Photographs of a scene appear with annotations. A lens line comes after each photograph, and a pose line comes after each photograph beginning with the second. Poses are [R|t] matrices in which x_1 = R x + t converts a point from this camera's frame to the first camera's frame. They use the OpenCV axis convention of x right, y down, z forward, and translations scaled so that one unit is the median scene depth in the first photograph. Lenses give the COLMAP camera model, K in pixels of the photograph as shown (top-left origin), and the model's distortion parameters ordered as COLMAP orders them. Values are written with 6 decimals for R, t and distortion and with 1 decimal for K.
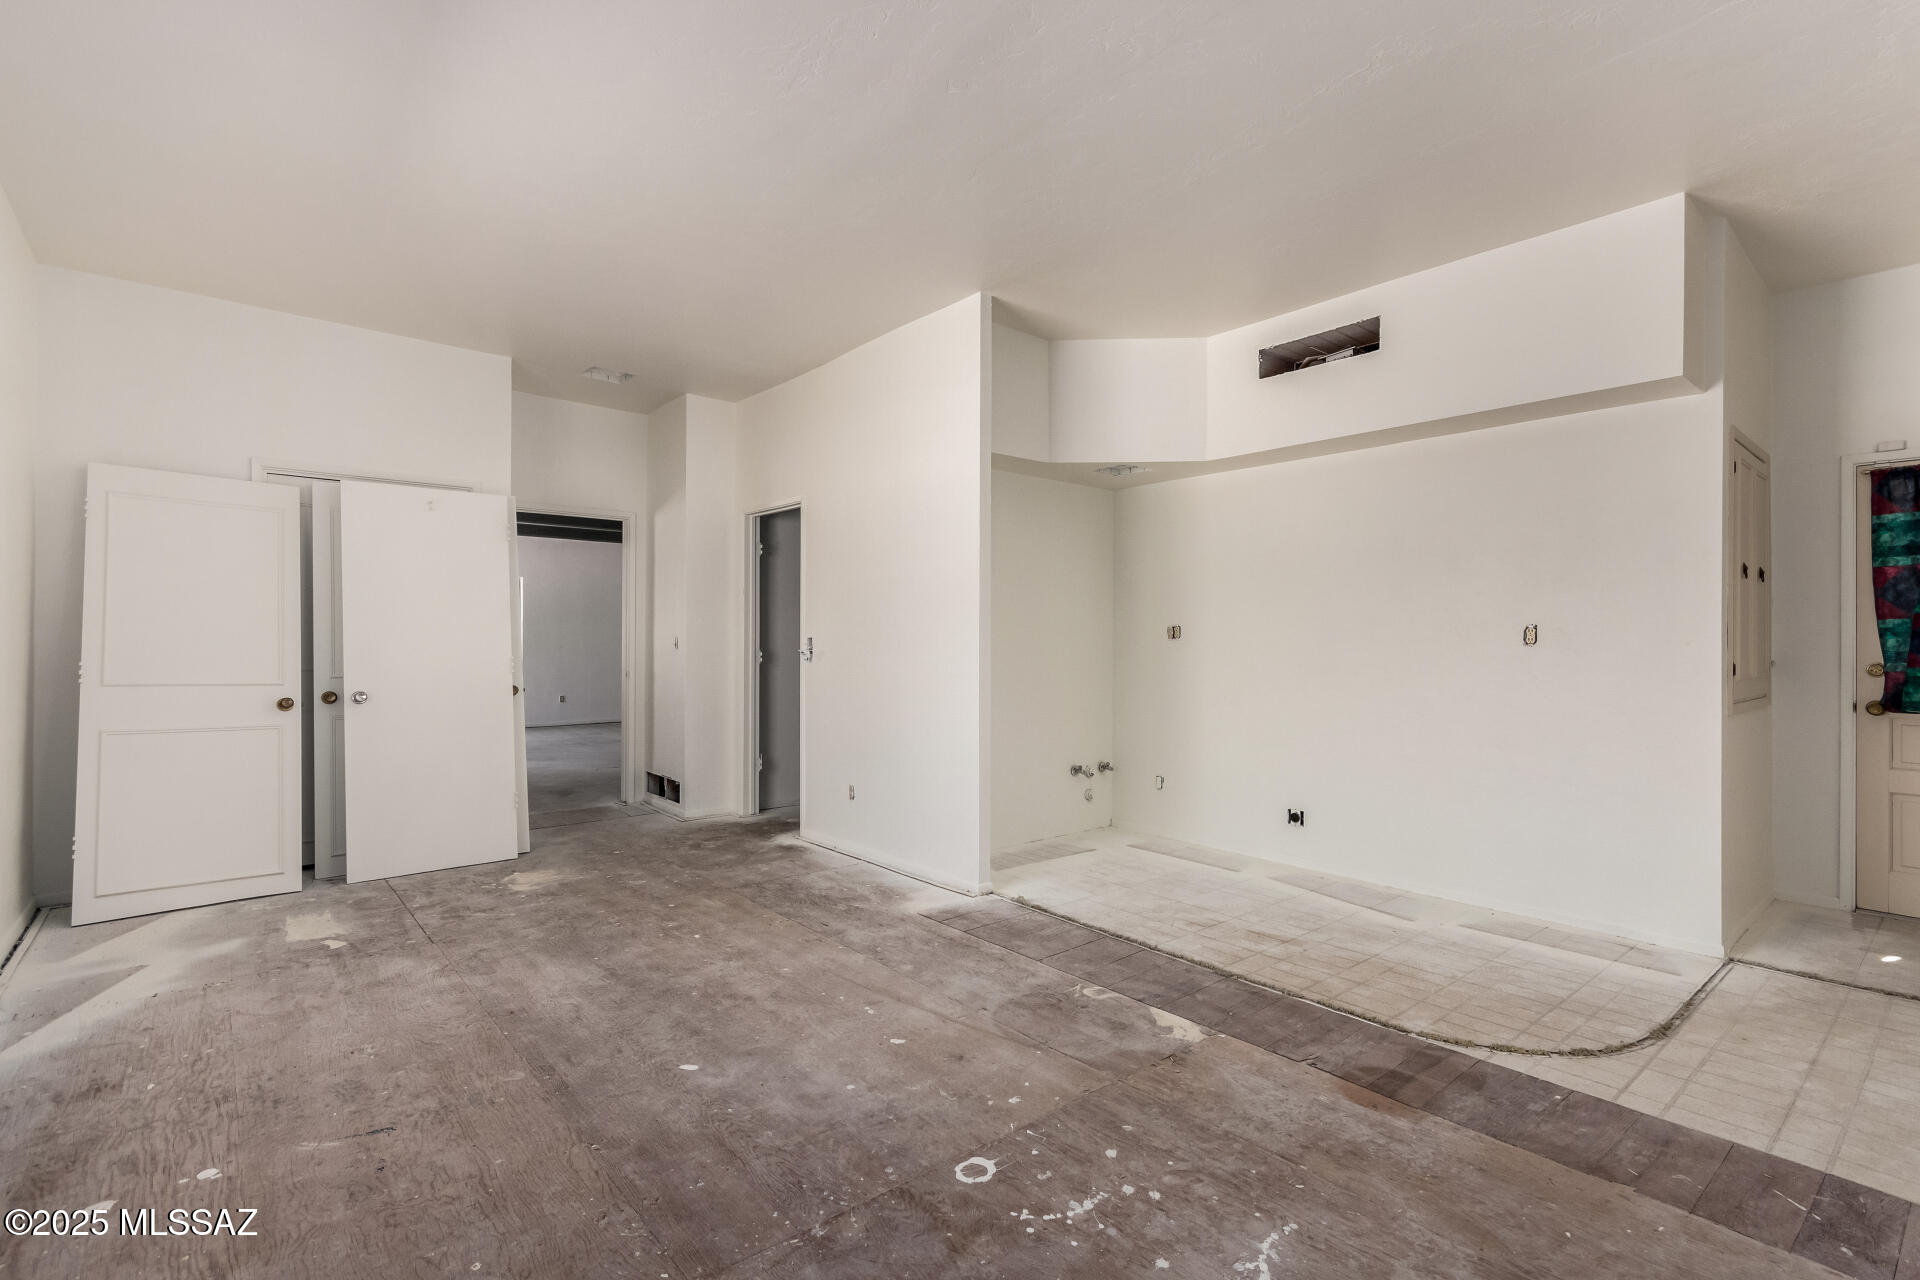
lens RADIAL K [[900.0, 0, 976.3], [0, 900.0, 632.1], [0, 0, 1]] dist [0.002551, 0.001425]
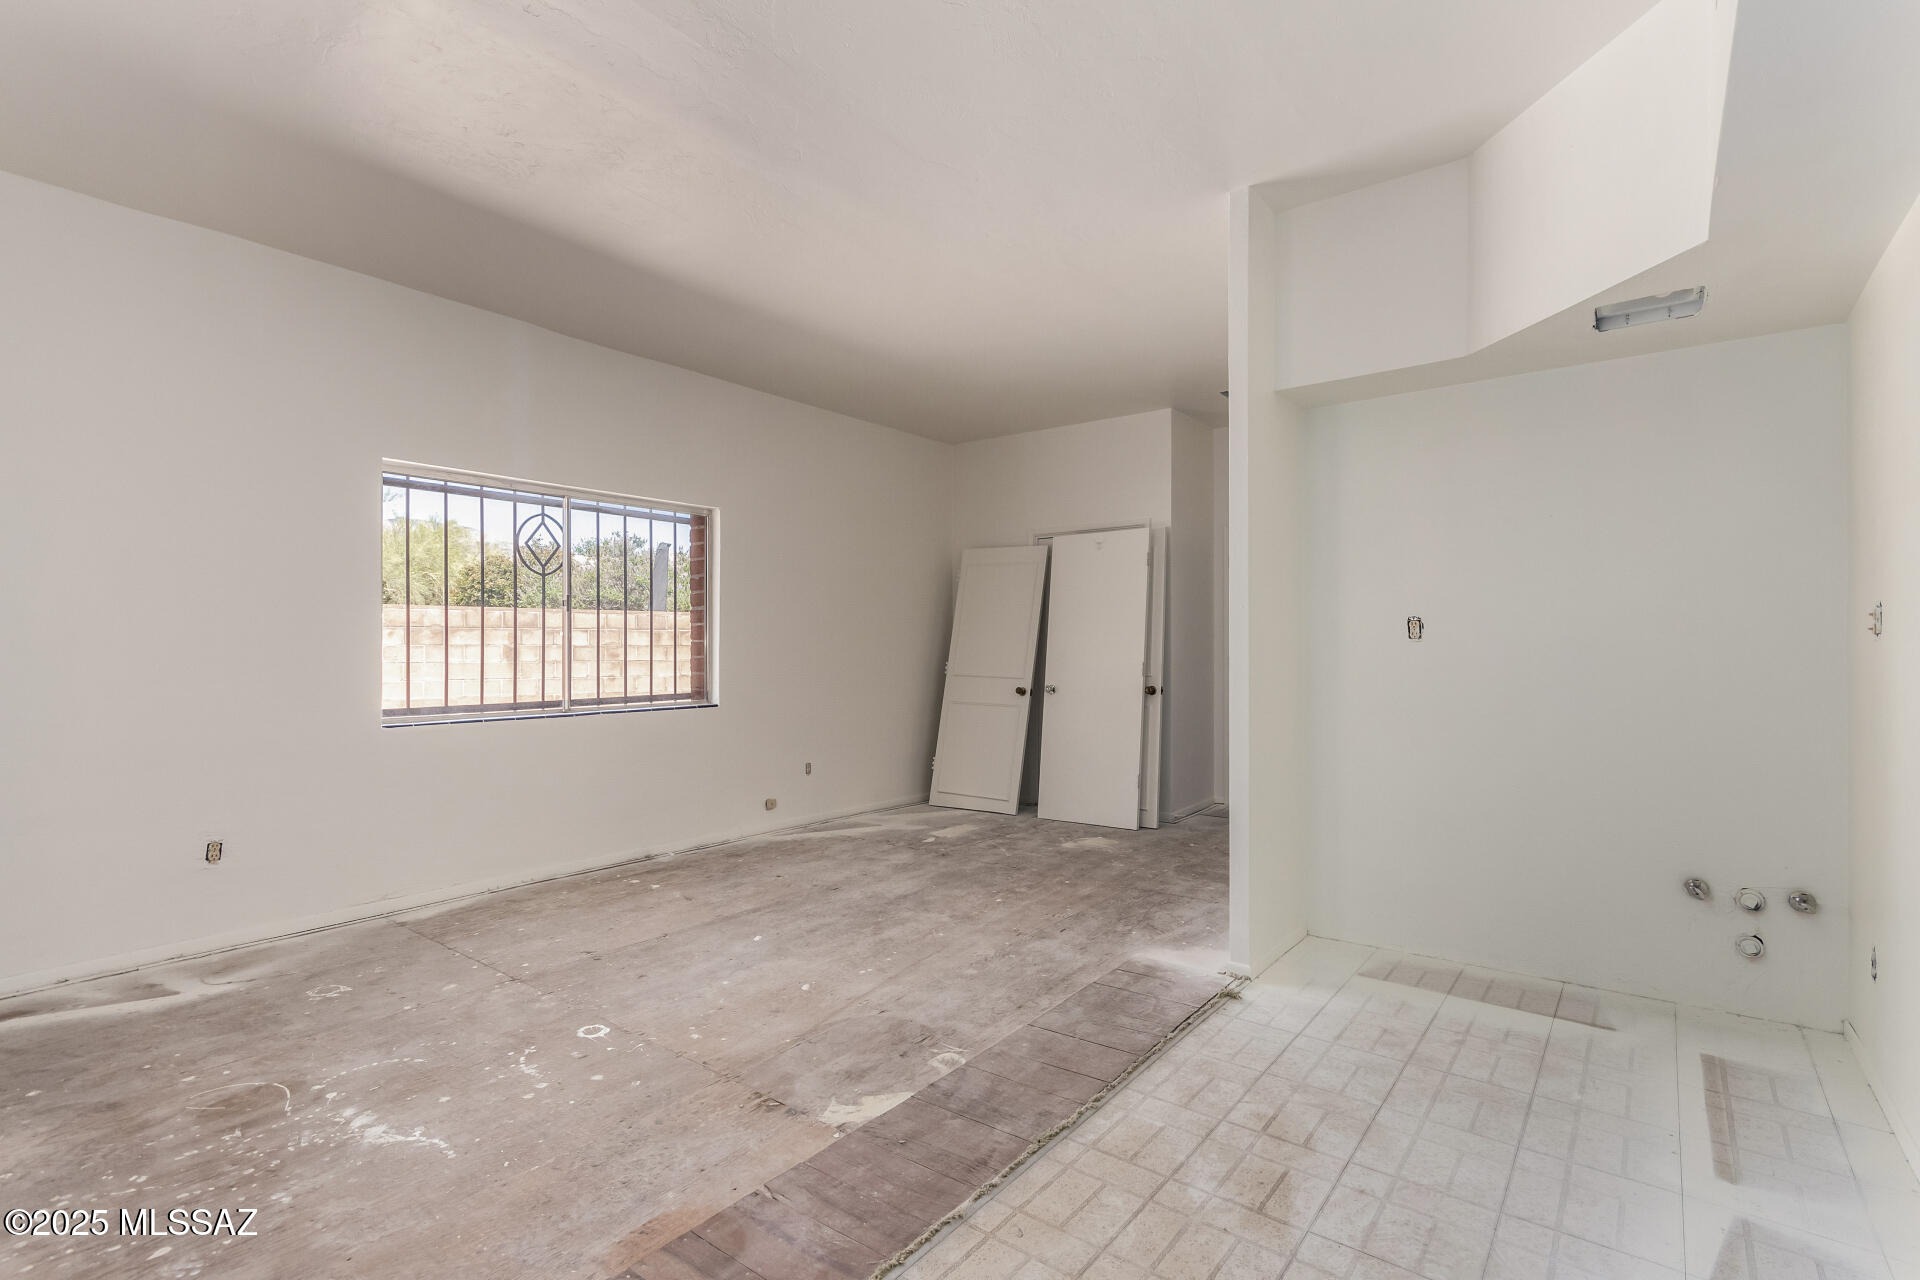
lens RADIAL K [[900.0, 0, 975.2], [0, 900.0, 653.9], [0, 0, 1]] dist [0.002551, 0.001425]
pose [[0.197920, -0.001359, -0.980217, 0.860432], [0.014882, 0.999888, 0.001619, 0.015552], [0.980105, -0.014908, 0.197918, 0.767831]]
